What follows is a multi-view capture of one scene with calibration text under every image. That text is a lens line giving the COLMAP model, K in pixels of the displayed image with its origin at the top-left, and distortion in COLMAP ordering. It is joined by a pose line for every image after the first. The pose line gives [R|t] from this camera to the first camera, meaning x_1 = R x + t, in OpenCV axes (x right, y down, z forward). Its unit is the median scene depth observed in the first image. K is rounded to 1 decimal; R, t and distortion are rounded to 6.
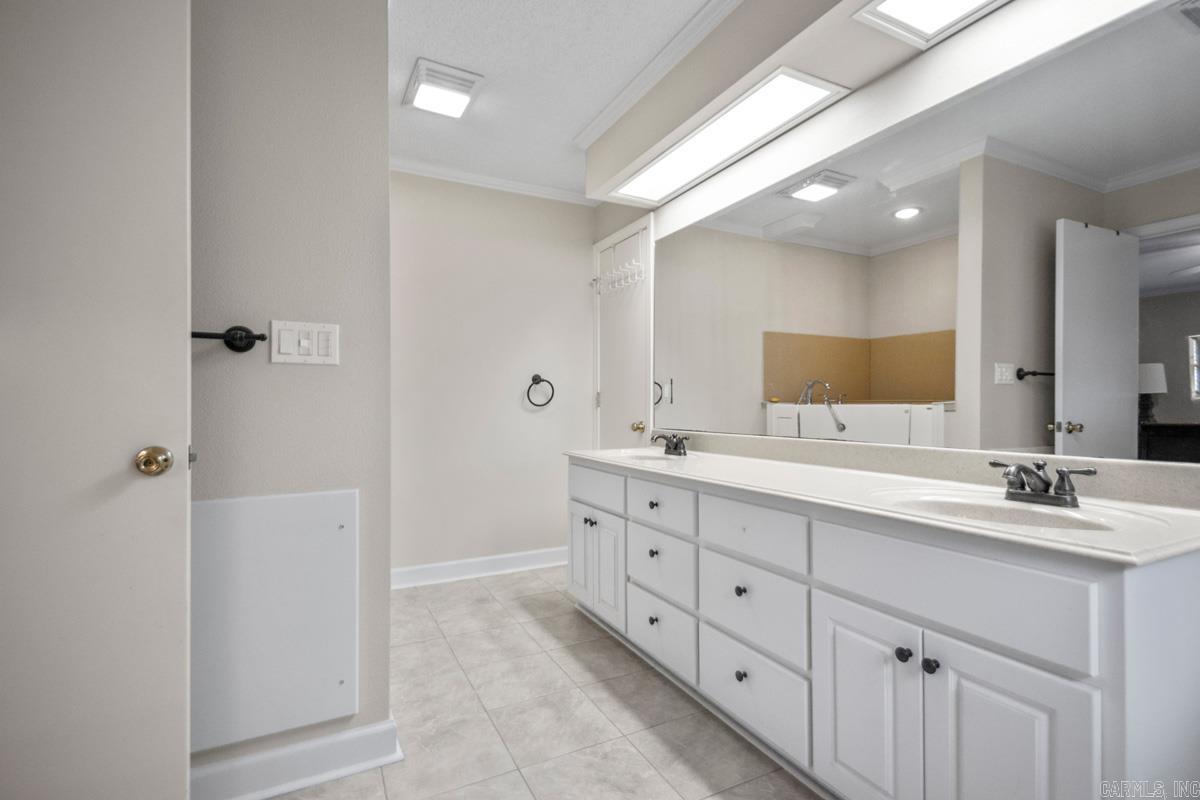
lens RADIAL K [[553.6, 0, 600.0], [0, 553.6, 402.9], [0, 0, 1]] dist [0.014074, -0.005141]
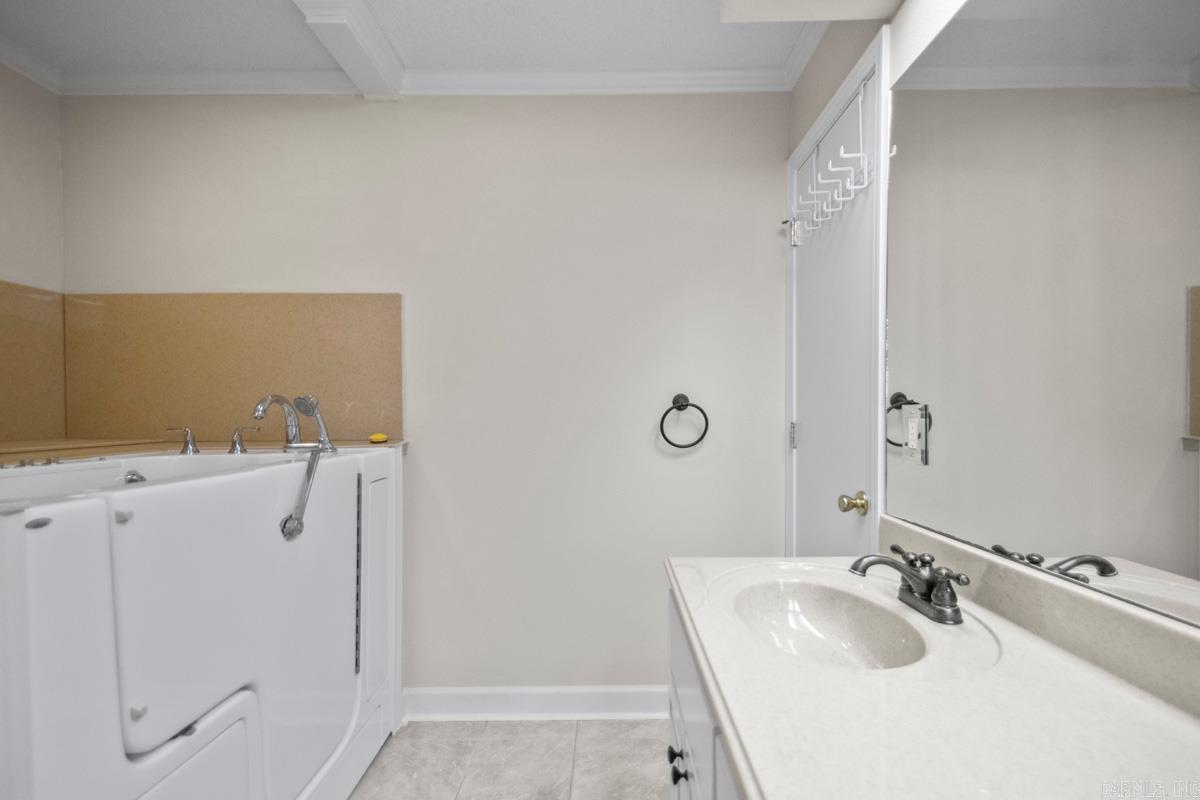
lens RADIAL K [[553.6, 0, 599.9], [0, 553.6, 422.3], [0, 0, 1]] dist [0.014074, -0.005141]
pose [[0.888188, 0.000171, -0.459481, 0.107998], [0.008071, 0.999840, 0.015972, -0.039960], [0.459410, -0.017895, 0.888044, 0.547428]]
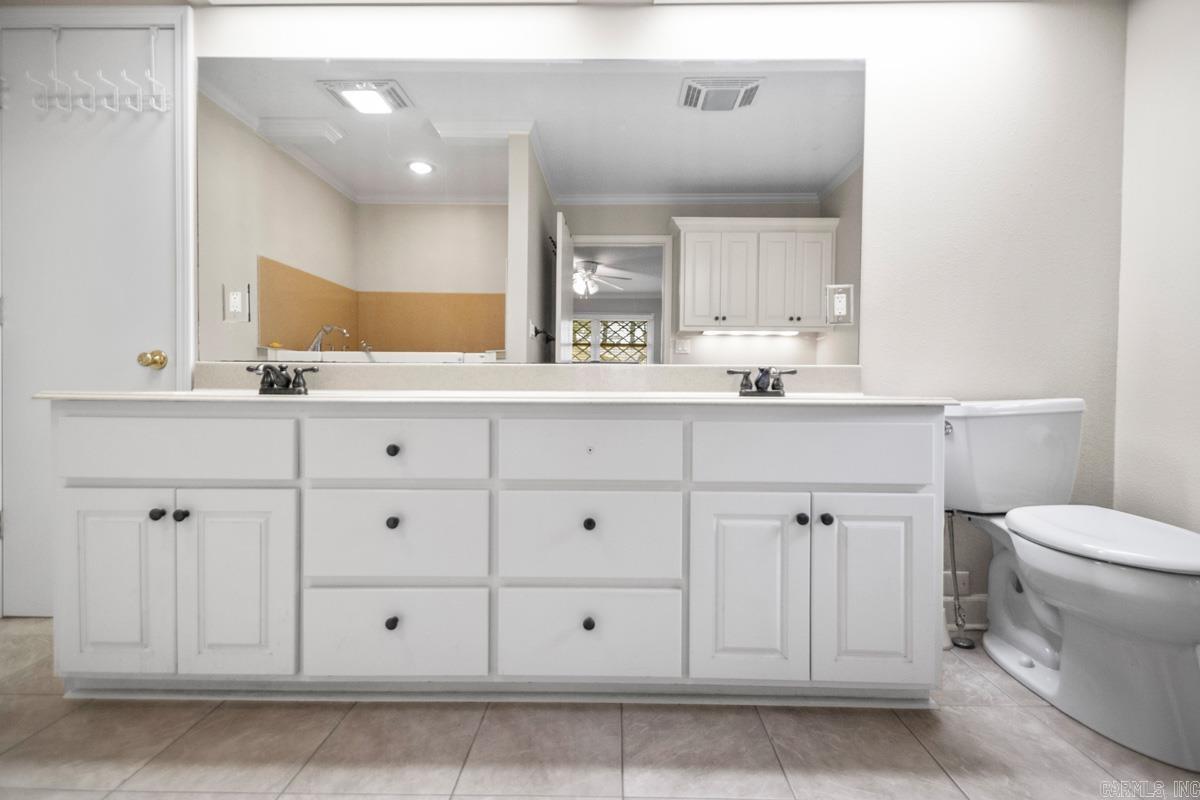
lens RADIAL K [[553.6, 0, 597.7], [0, 553.6, 399.1], [0, 0, 1]] dist [0.014074, -0.005141]
pose [[0.470008, -0.008894, 0.882617, -0.268201], [-0.015483, 0.999712, 0.018318, 0.076748], [-0.882526, -0.022275, 0.469735, 0.339992]]
